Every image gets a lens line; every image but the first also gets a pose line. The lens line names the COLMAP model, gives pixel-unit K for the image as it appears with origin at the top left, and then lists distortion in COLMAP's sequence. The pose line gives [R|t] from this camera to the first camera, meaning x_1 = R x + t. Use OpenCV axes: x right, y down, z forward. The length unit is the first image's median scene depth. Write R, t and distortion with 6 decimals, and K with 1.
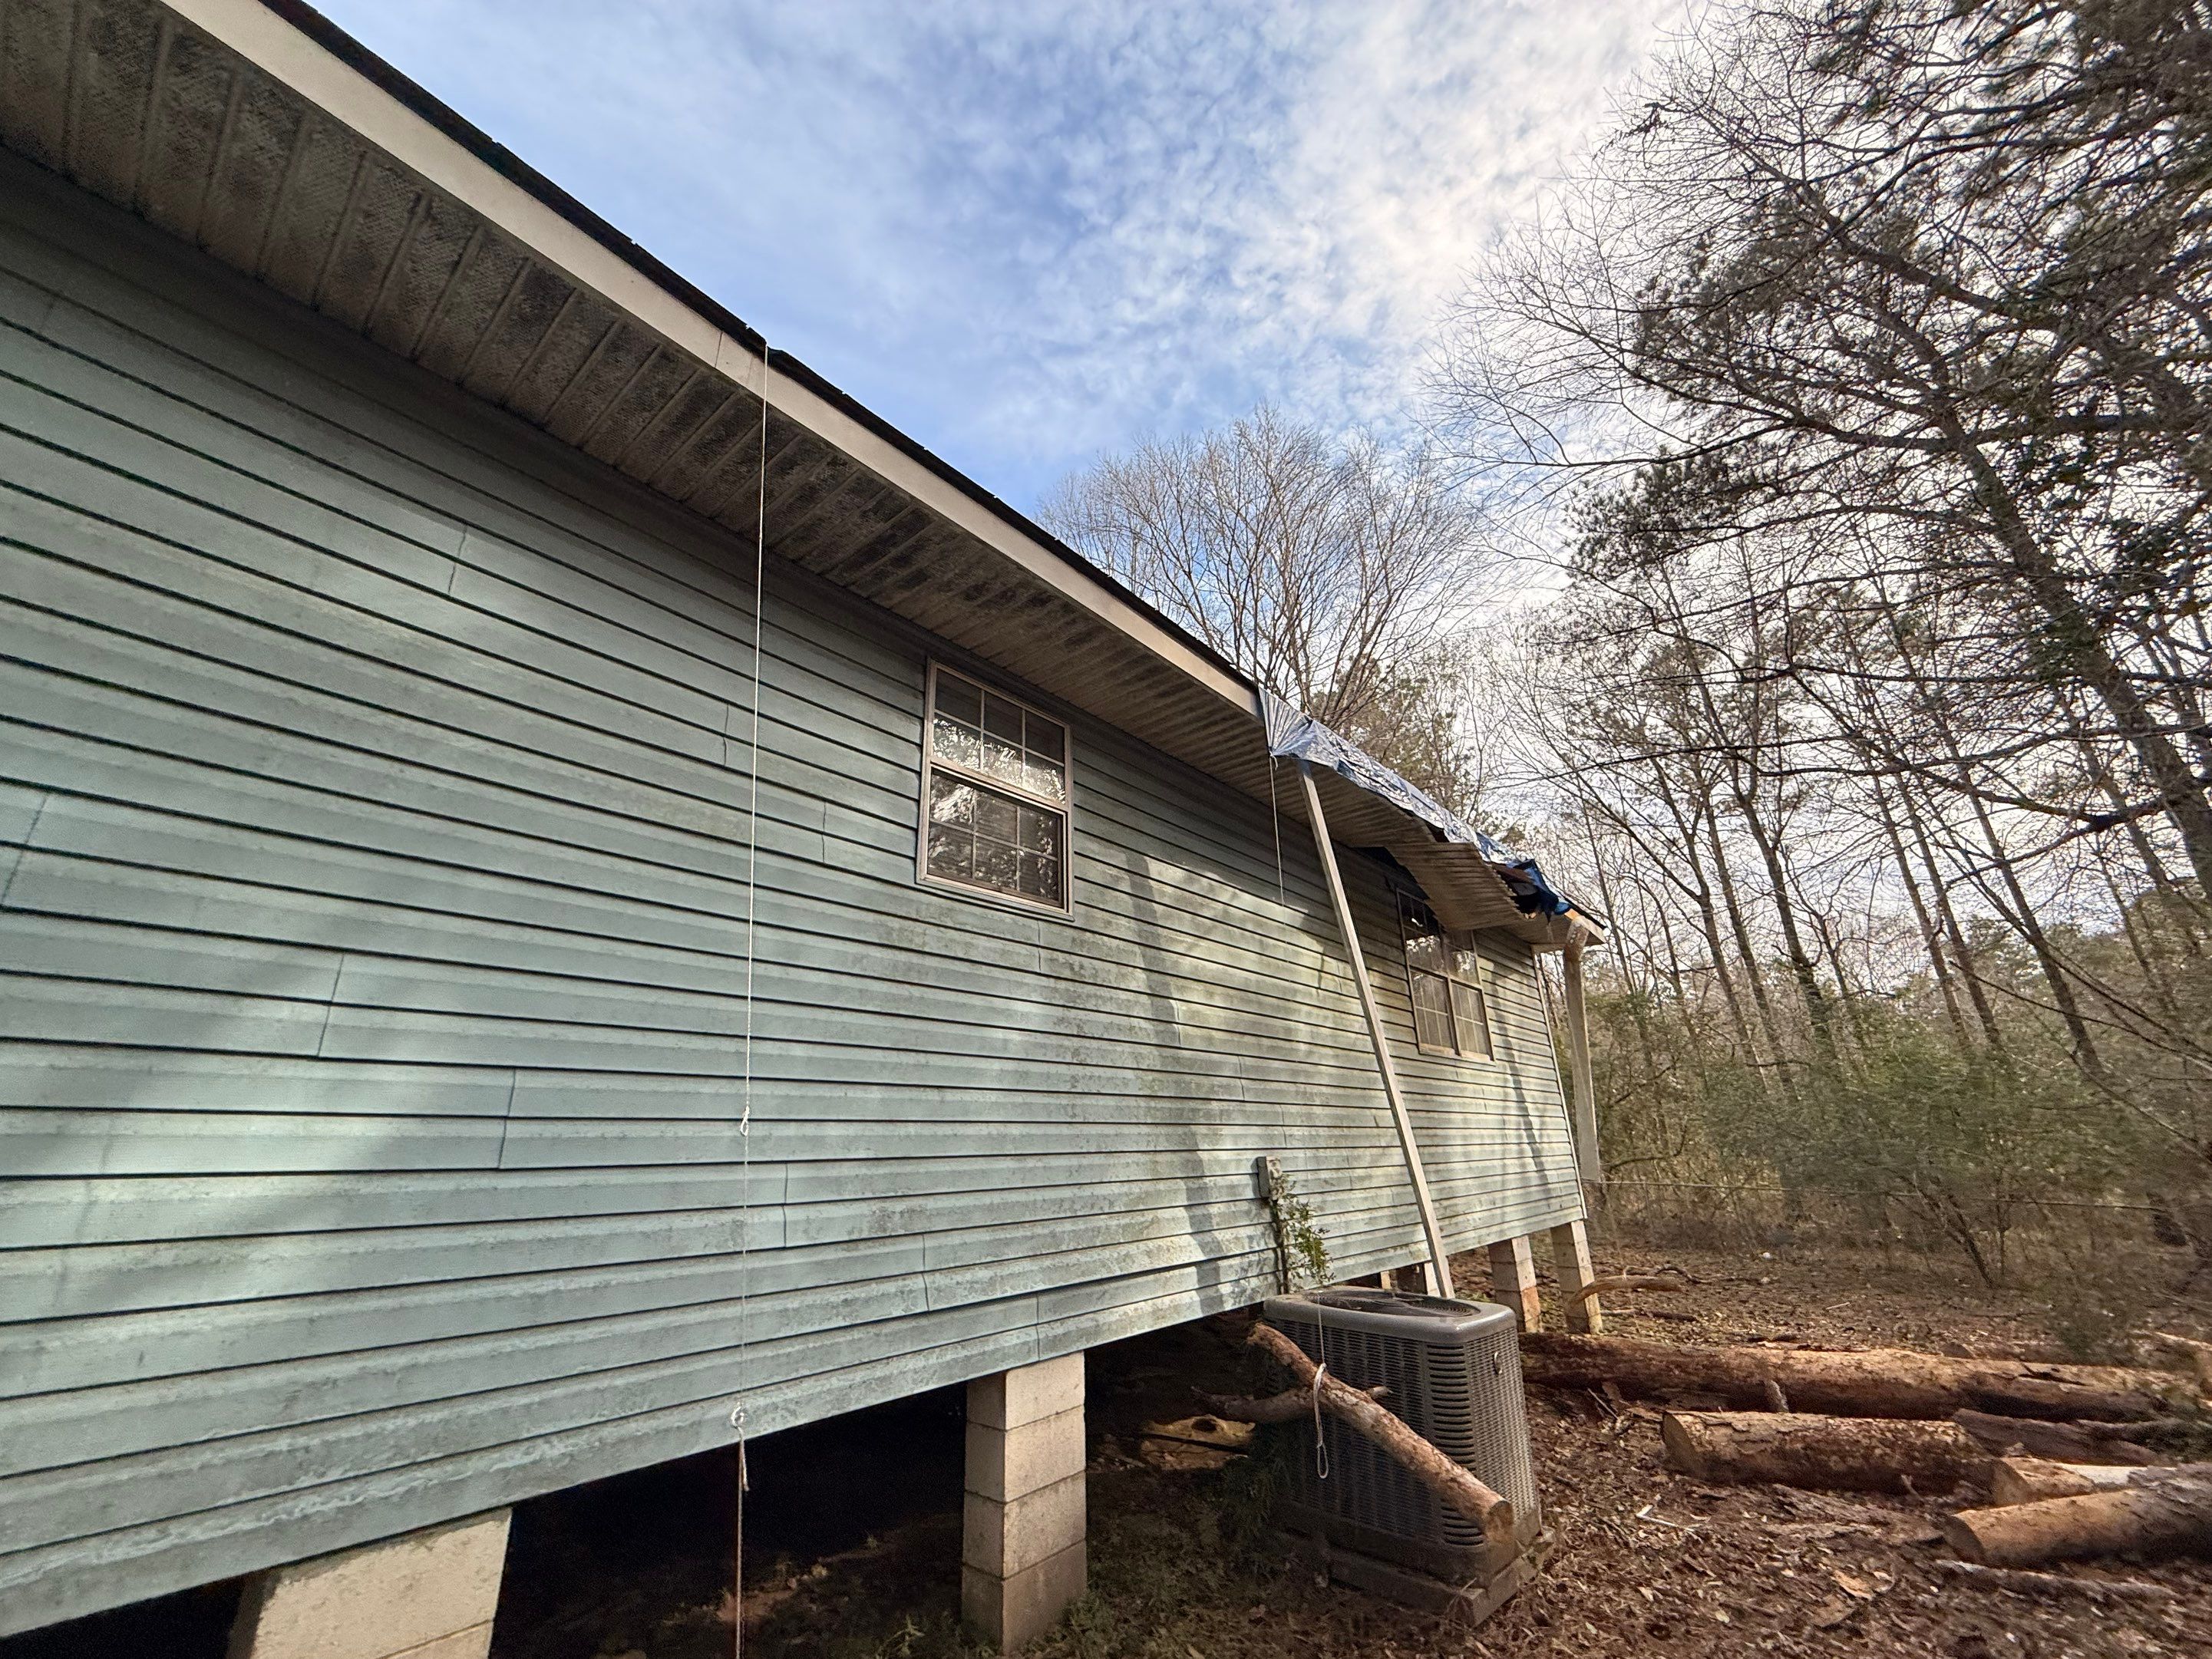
lens RADIAL K [[876.6, 0, 1100.7], [0, 876.6, 824.6], [0, 0, 1]] dist [-0.001047, 0.000792]
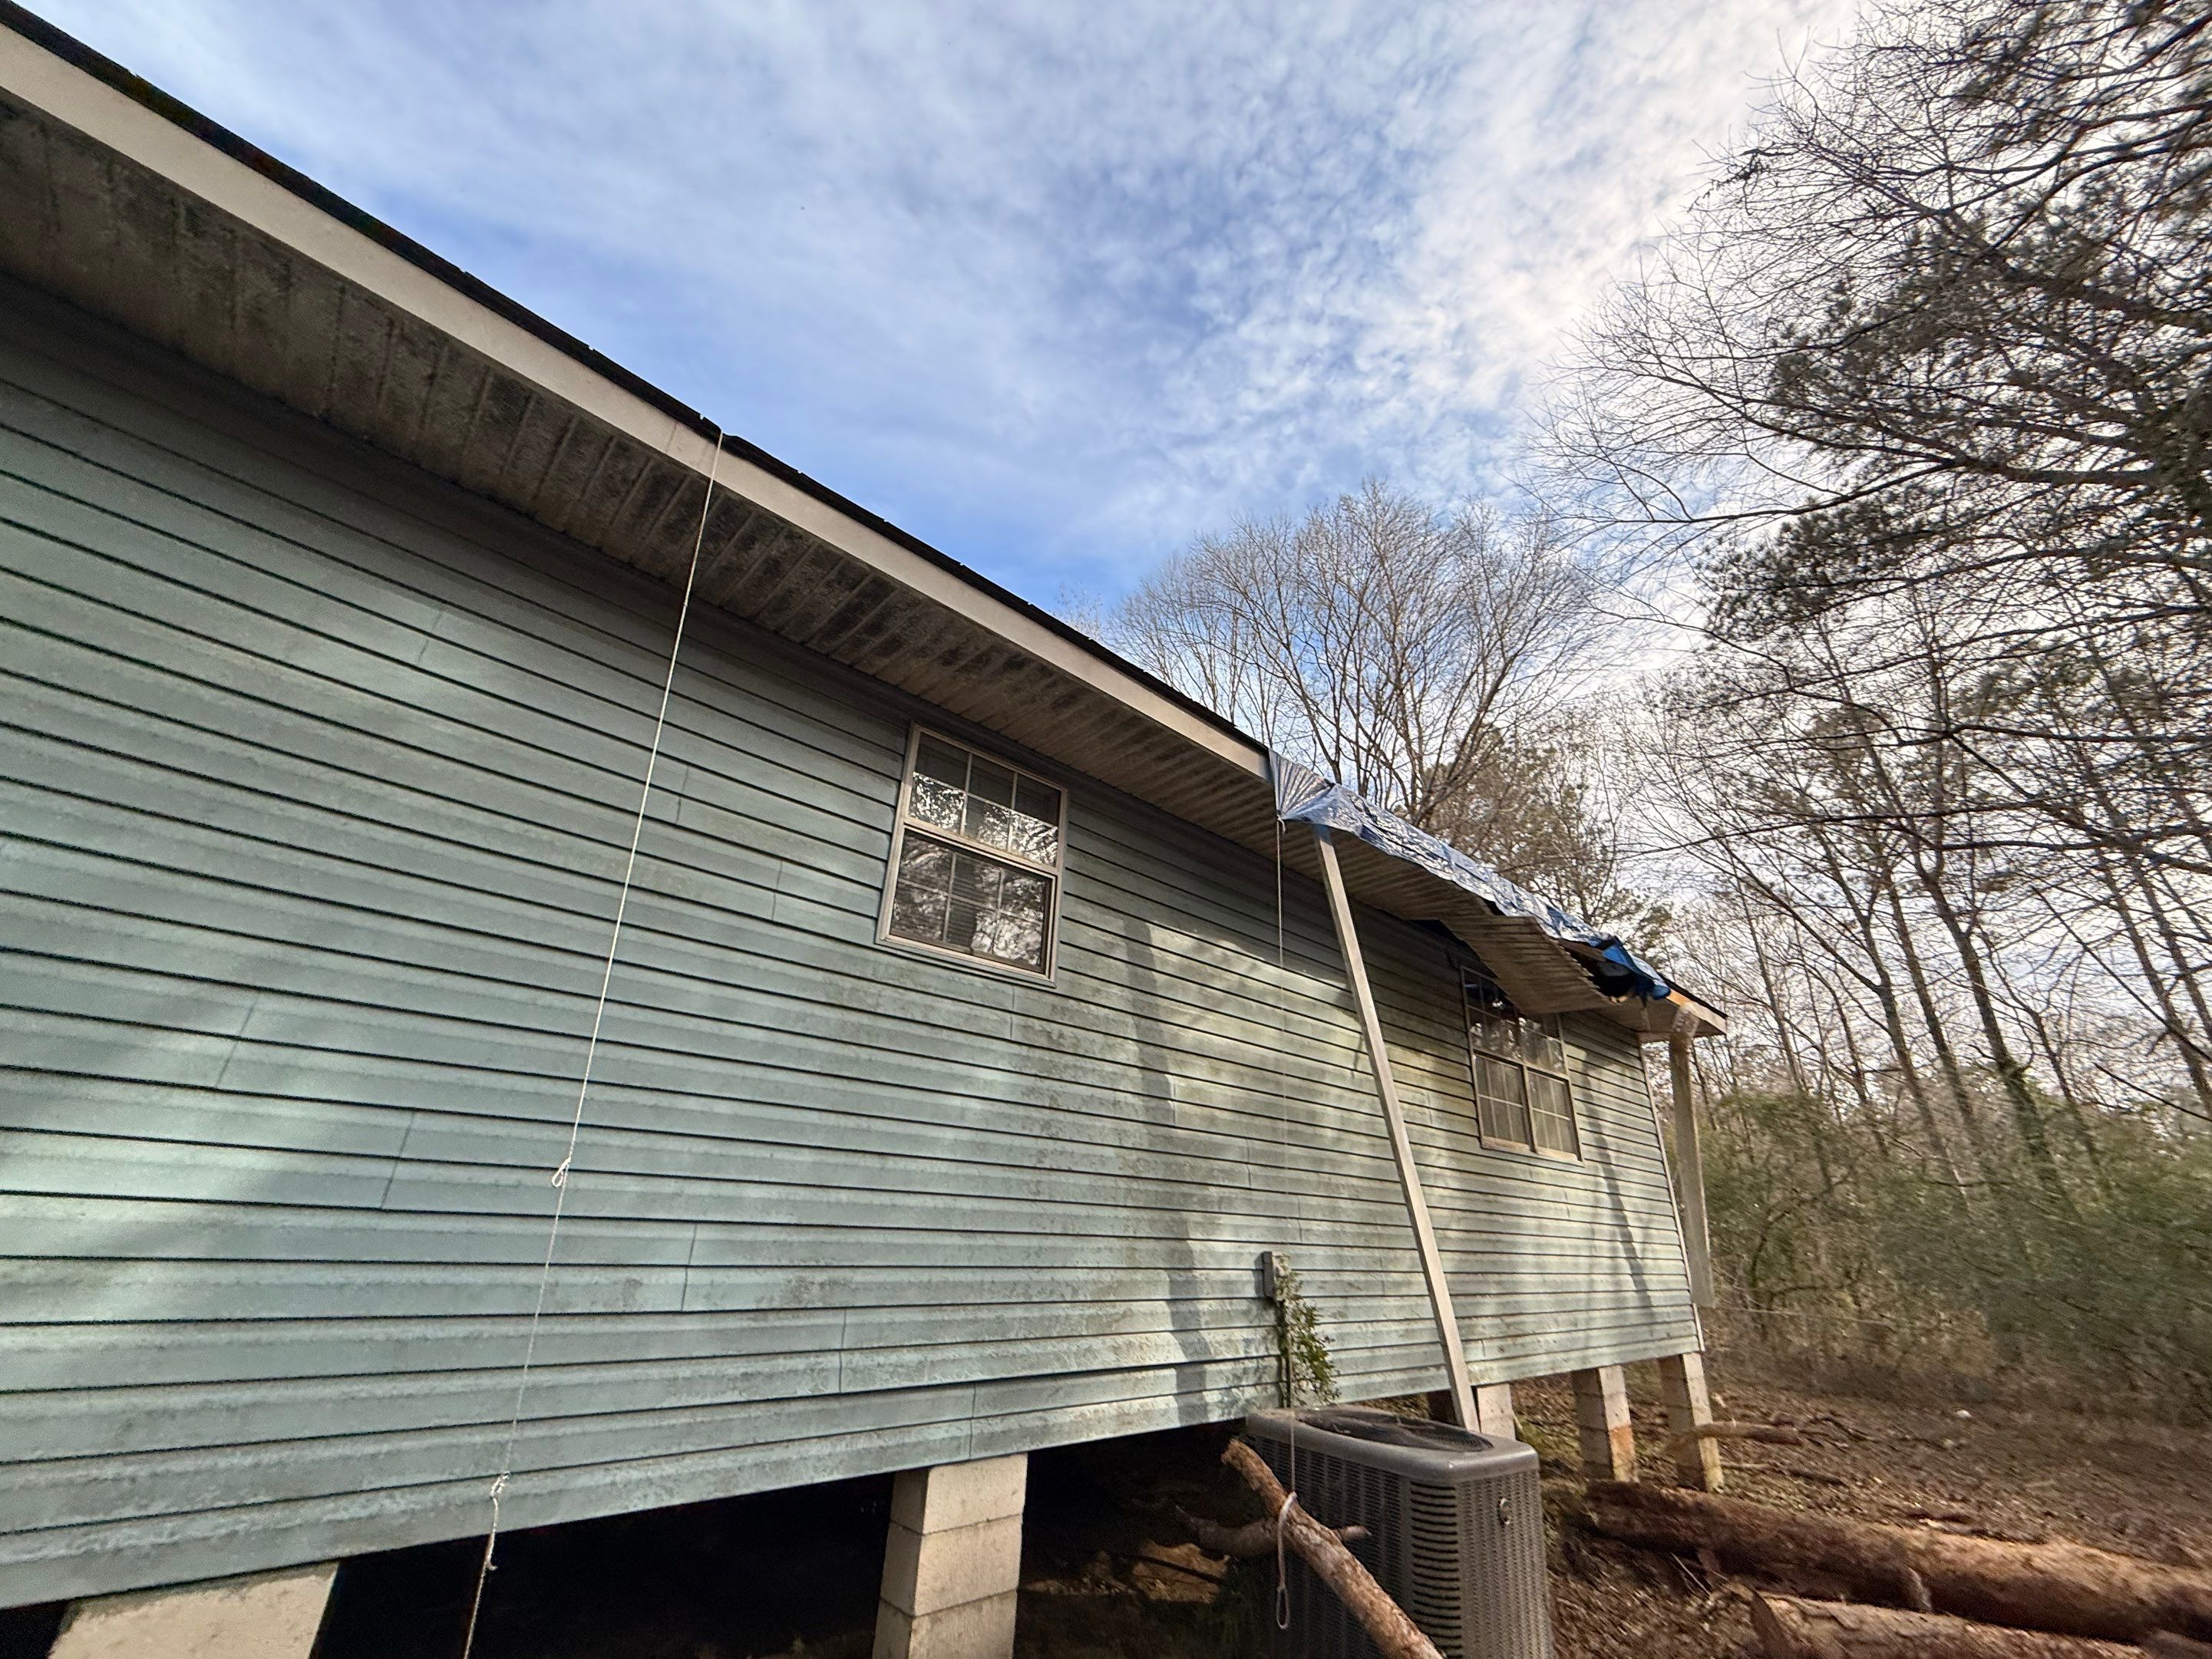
lens RADIAL K [[873.7, 0, 1106.0], [0, 873.7, 829.5], [0, 0, 1]] dist [0.002082, 0.000901]
pose [[0.990675, -0.000250, -0.136247, 0.157406], [-0.010613, 0.996819, -0.078994, 0.011294], [0.135833, 0.079703, 0.987521, 0.035145]]
